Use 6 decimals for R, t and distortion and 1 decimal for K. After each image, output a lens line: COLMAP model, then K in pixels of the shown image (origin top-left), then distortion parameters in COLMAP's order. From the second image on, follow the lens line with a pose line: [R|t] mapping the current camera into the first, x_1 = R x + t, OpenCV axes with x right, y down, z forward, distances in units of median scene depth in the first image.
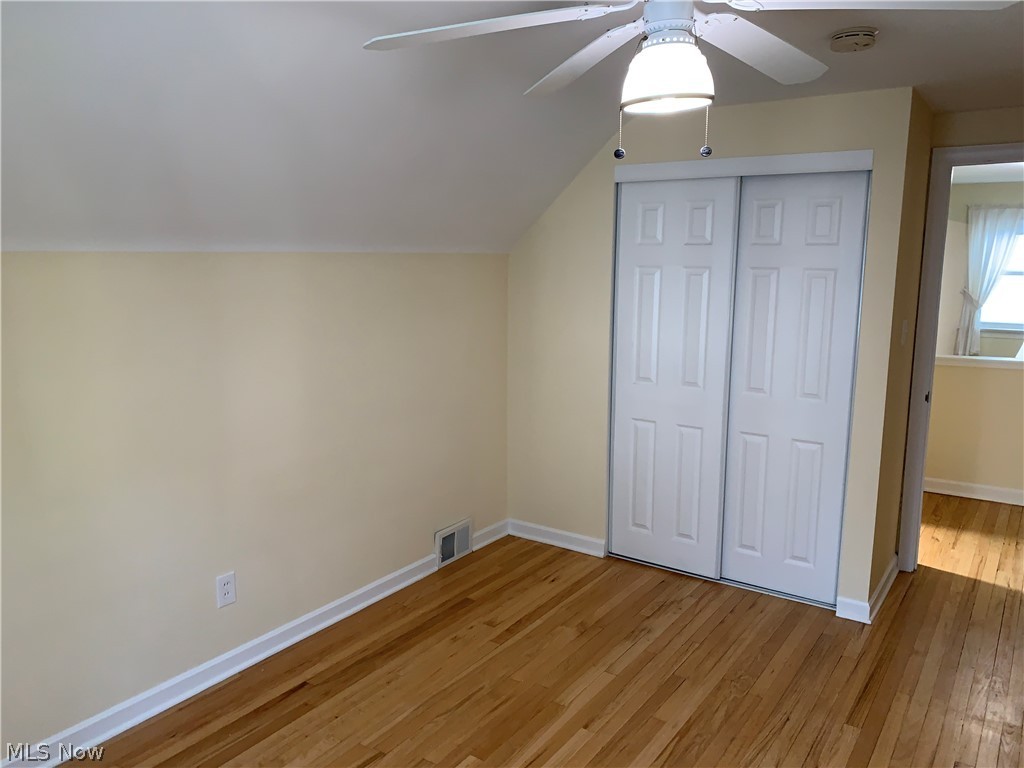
lens RADIAL K [[793.9, 0, 512.0], [0, 793.9, 384.0], [0, 0, 1]] dist [0.016934, -0.017689]
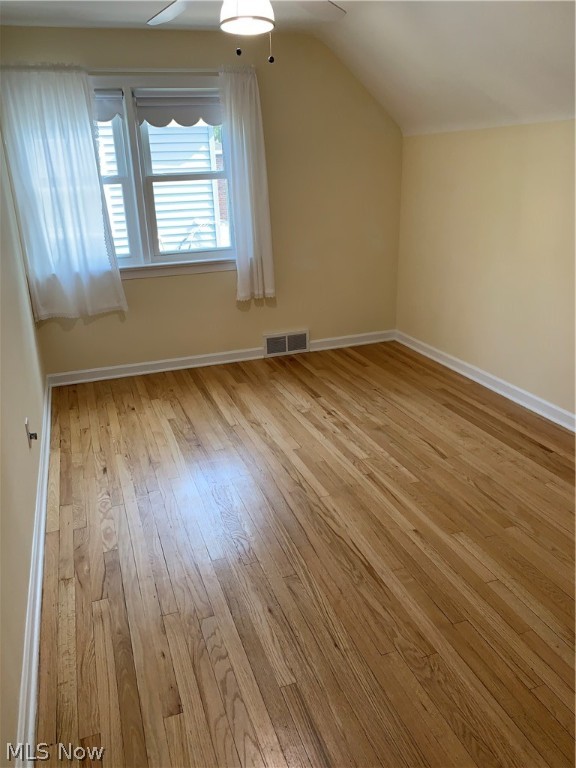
lens RADIAL K [[595.4, 0, 283.4], [0, 595.4, 382.0], [0, 0, 1]] dist [0.016934, -0.017689]
pose [[-0.603502, 0.294868, -0.740837, 0.801023], [-0.089274, 0.898281, 0.430258, -0.144957], [0.792348, 0.325799, -0.515790, 1.201069]]
